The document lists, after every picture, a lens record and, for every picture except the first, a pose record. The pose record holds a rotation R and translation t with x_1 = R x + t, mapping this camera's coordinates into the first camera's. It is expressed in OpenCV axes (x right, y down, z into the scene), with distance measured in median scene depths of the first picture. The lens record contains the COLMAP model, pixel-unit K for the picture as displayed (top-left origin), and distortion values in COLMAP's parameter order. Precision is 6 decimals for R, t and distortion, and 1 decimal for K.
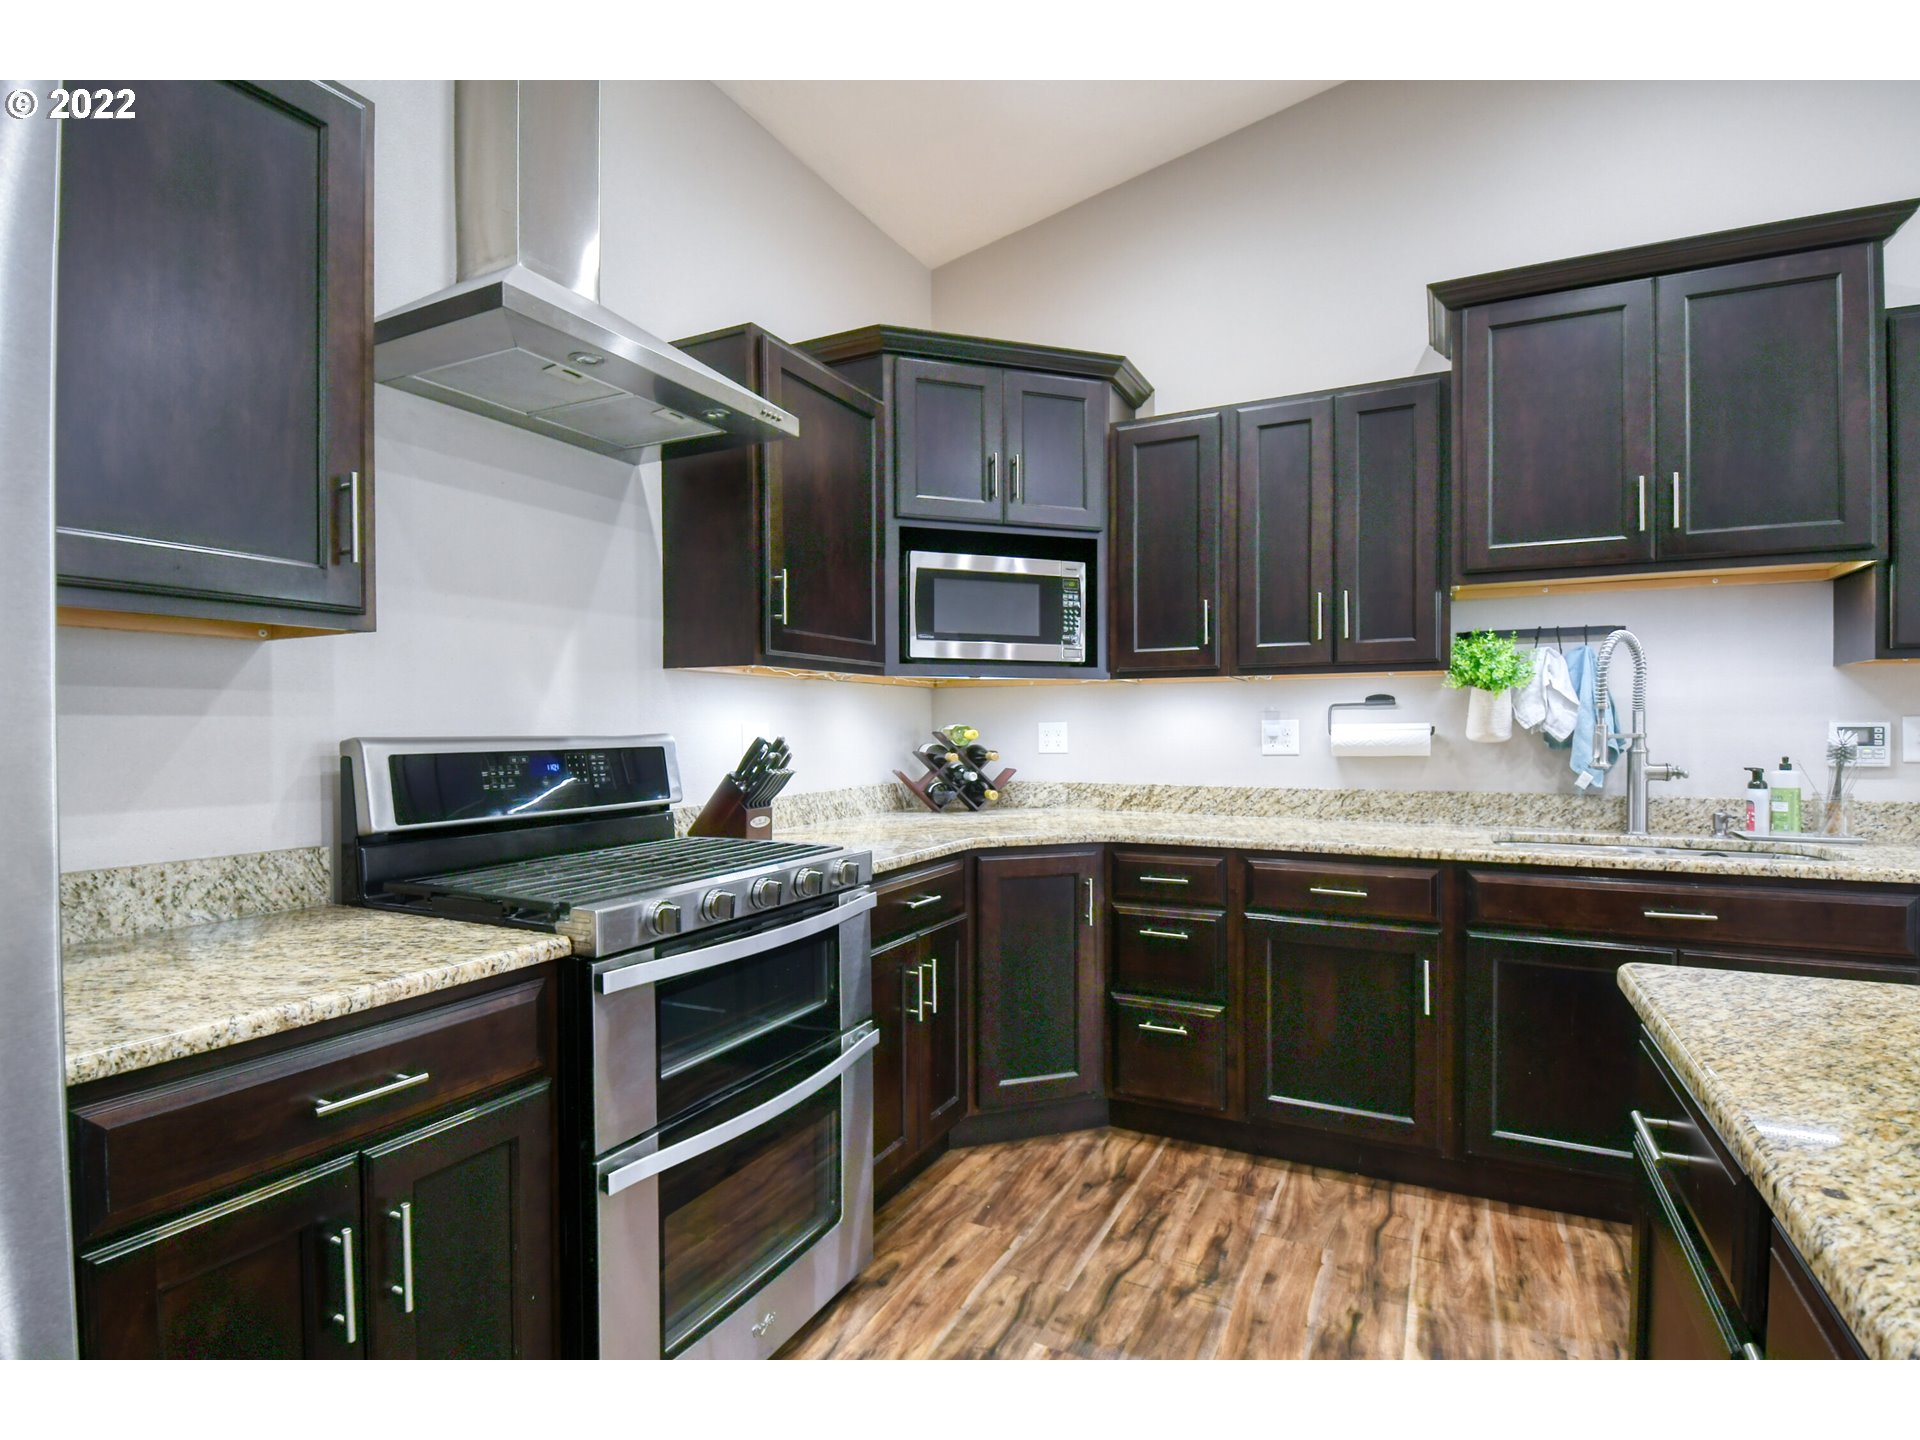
lens RADIAL K [[945.2, 0, 970.6], [0, 945.2, 737.5], [0, 0, 1]] dist [0.020163, -0.029857]
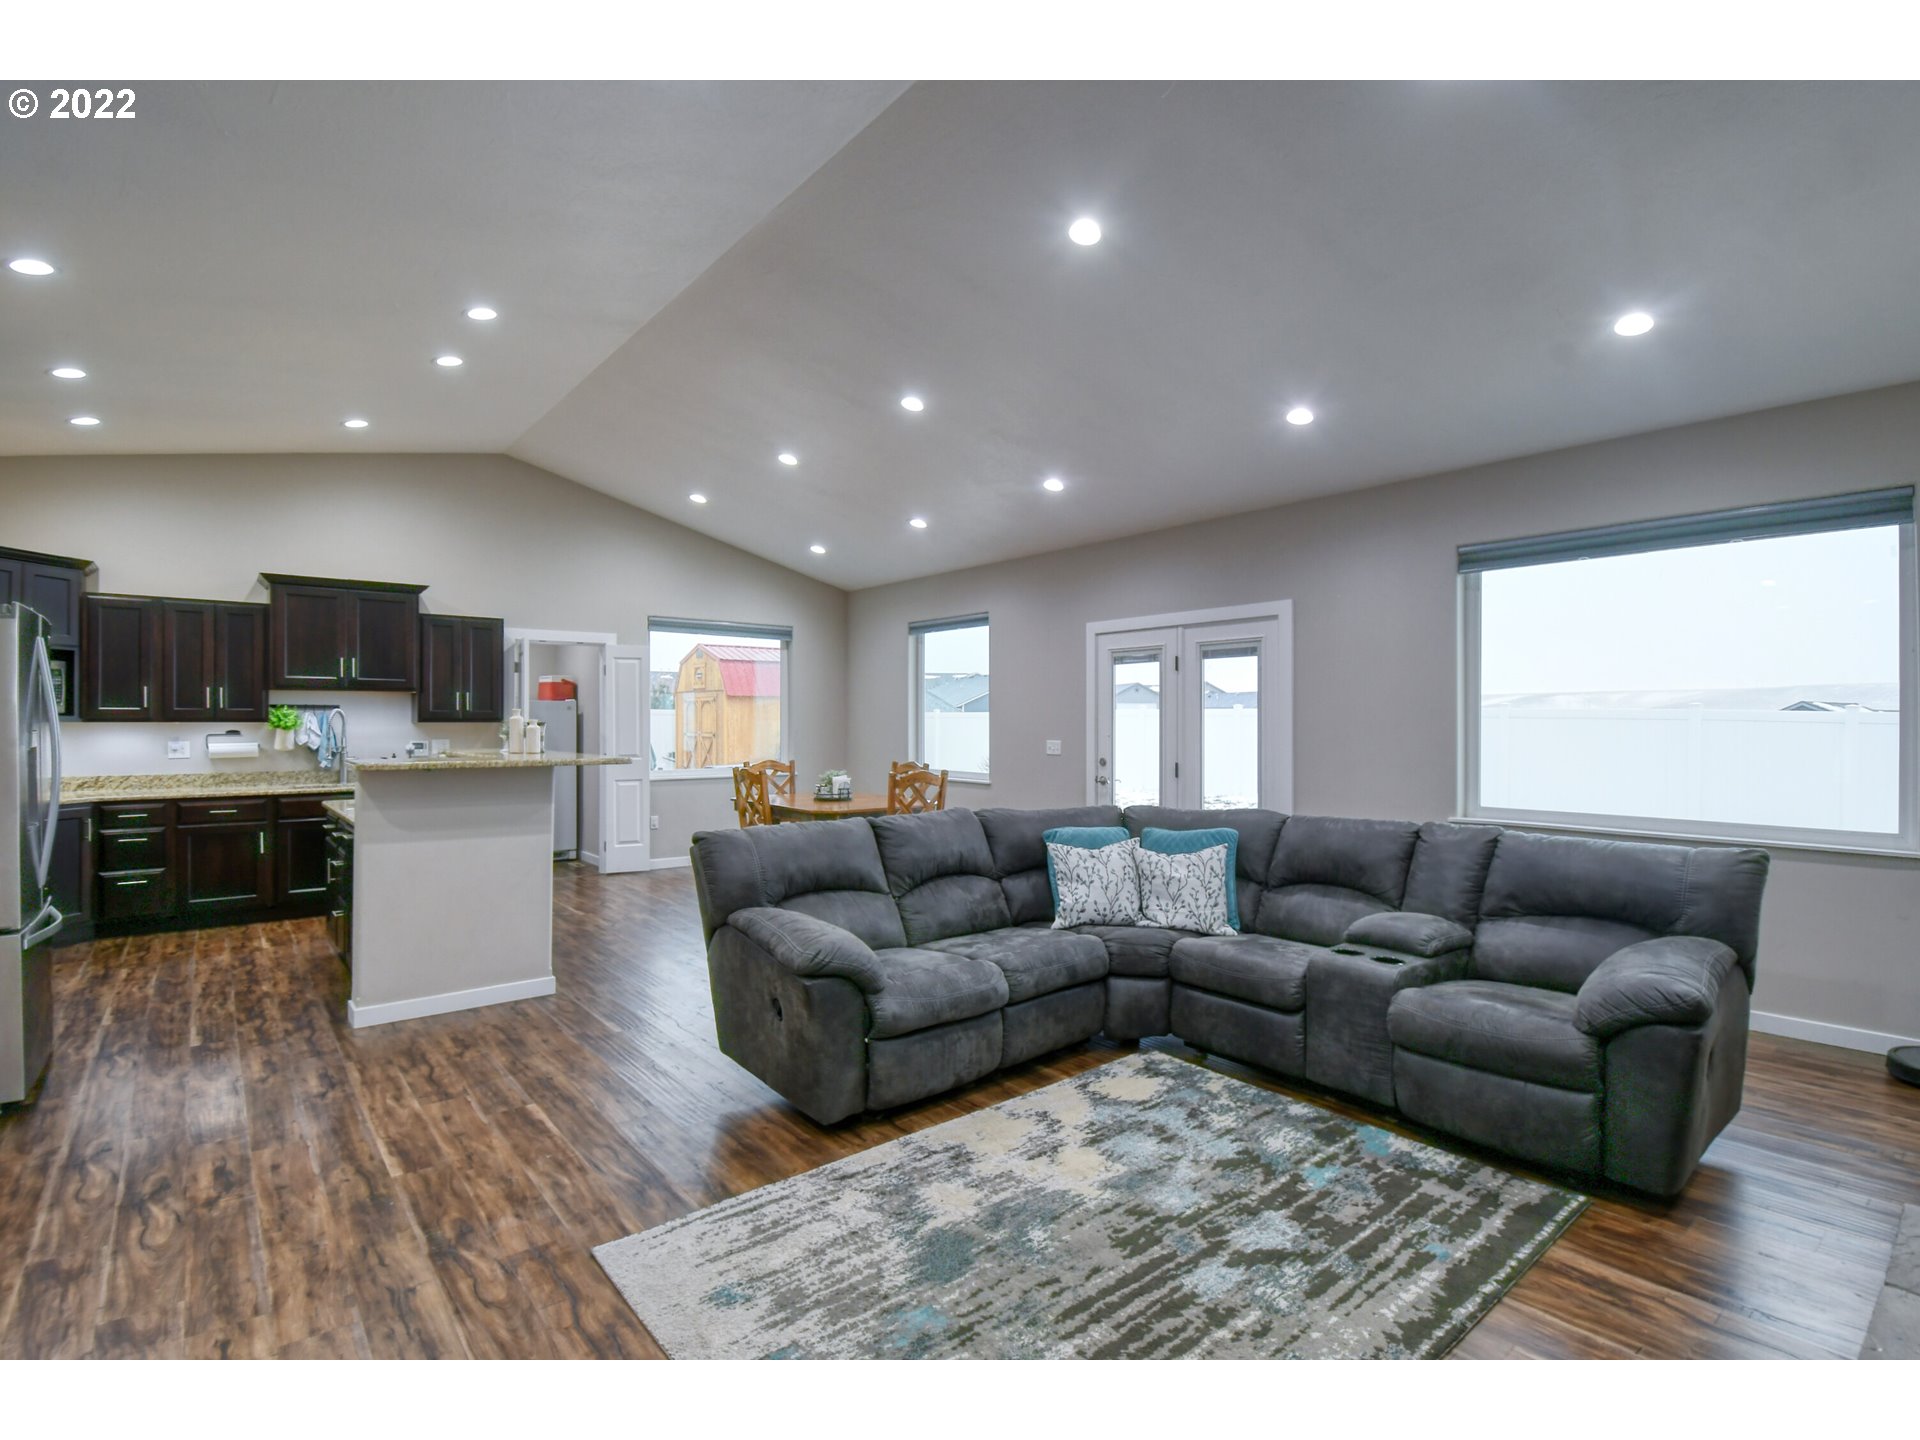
lens RADIAL K [[993.7, 0, 1014.1], [0, 993.7, 718.1], [0, 0, 1]] dist [0.000689, -0.018388]
pose [[0.403271, 0.005502, 0.915064, -1.120030], [0.008536, 0.999916, -0.009774, -0.040814], [-0.915041, 0.011753, 0.403190, -1.906775]]
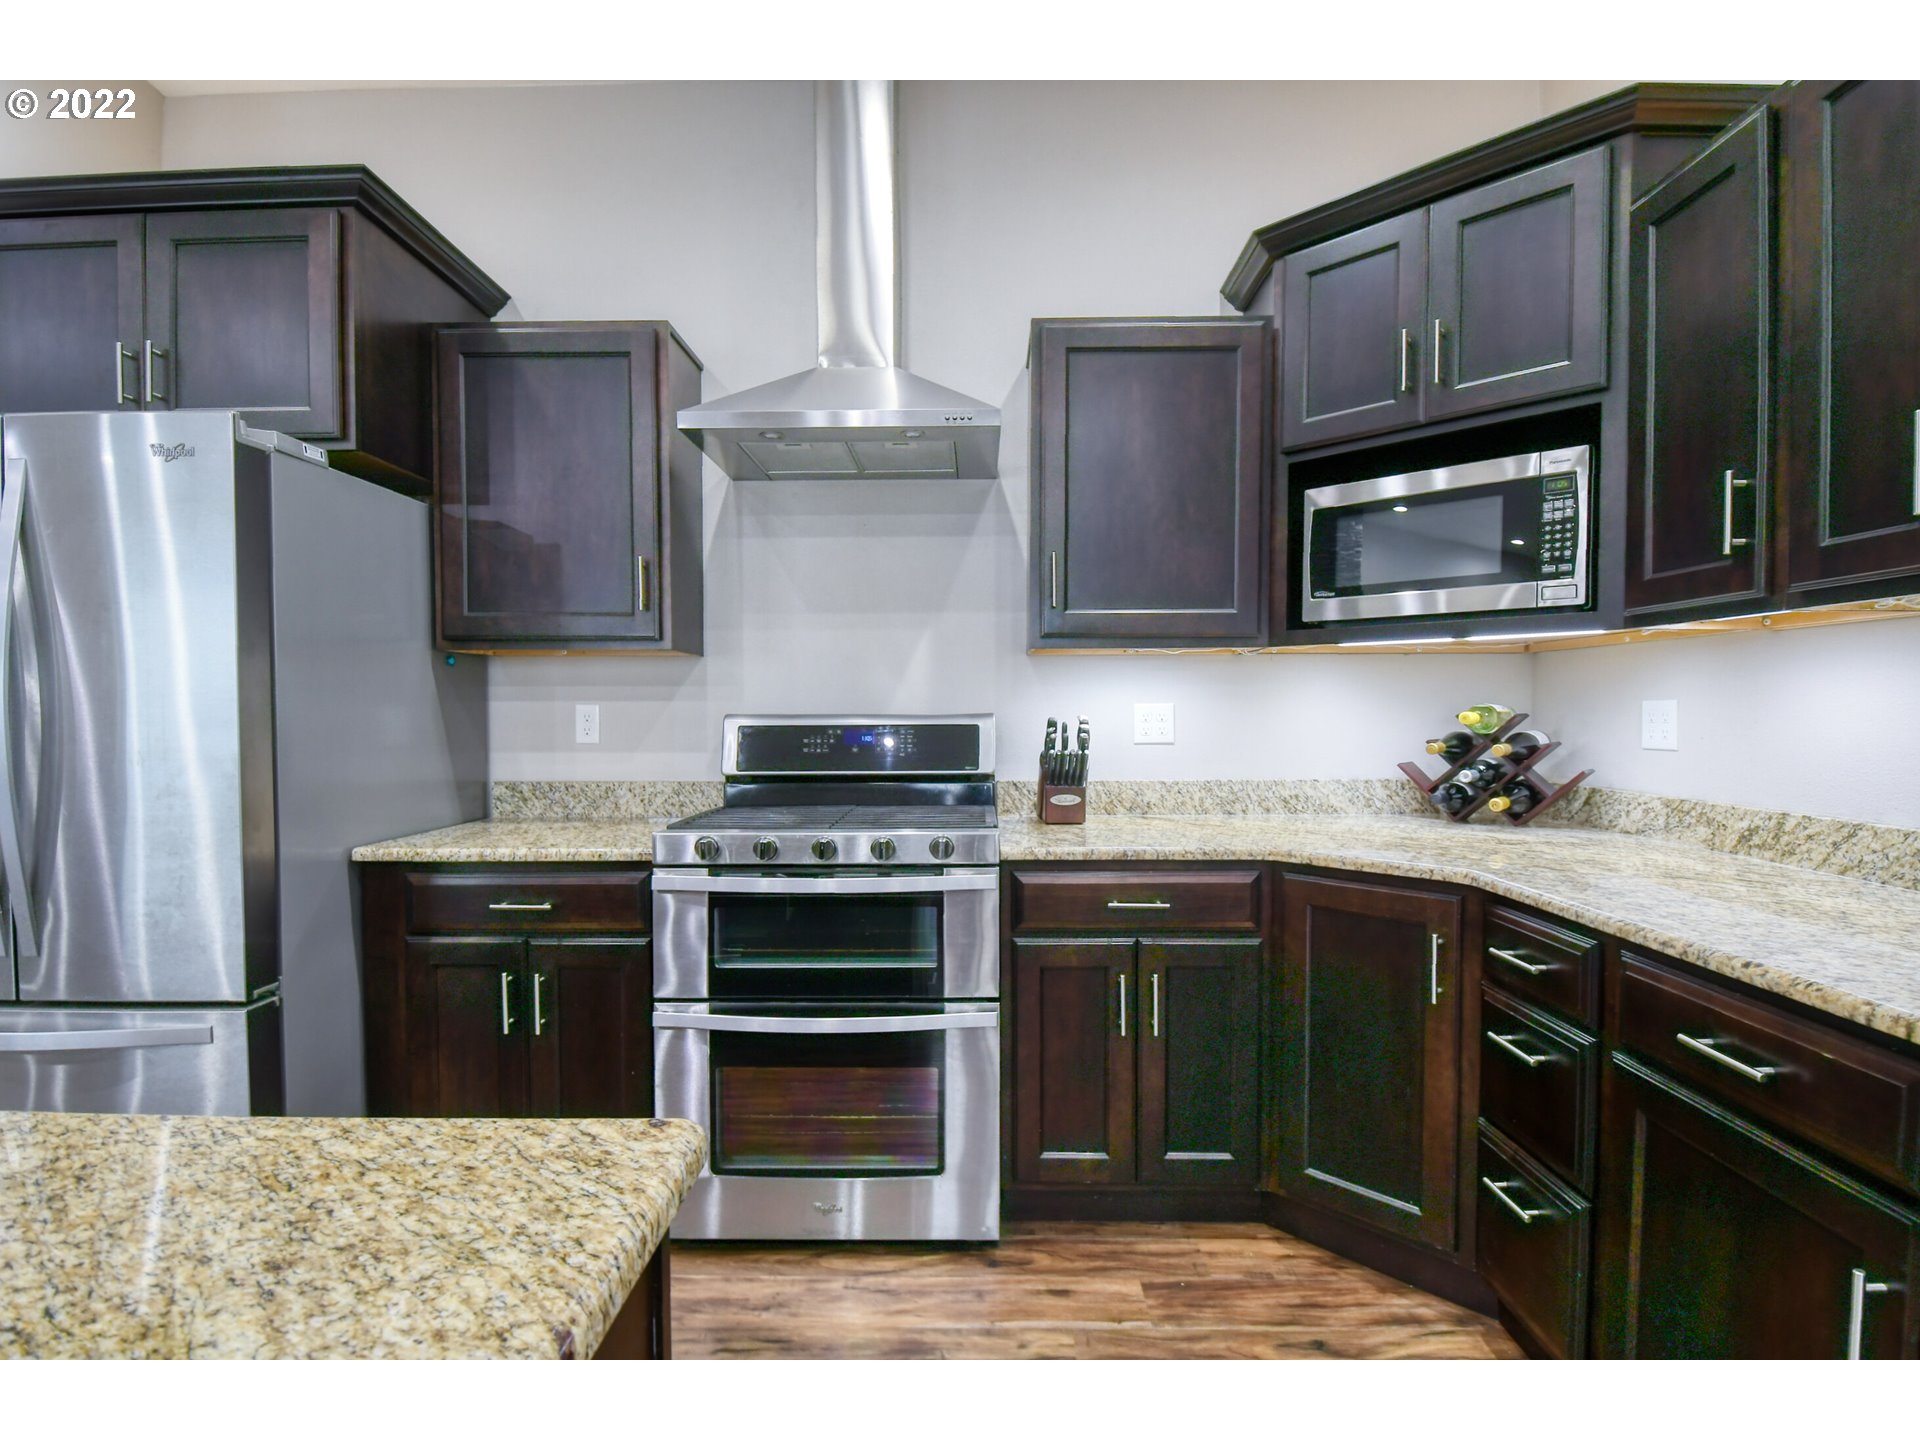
lens RADIAL K [[942.2, 0, 965.6], [0, 942.2, 742.2], [0, 0, 1]] dist [0.025809, -0.031006]
pose [[0.437558, 0.035215, -0.898500, 0.613241], [-0.009686, 0.999359, 0.034451, -0.007316], [0.899138, -0.006372, 0.437619, 0.429853]]
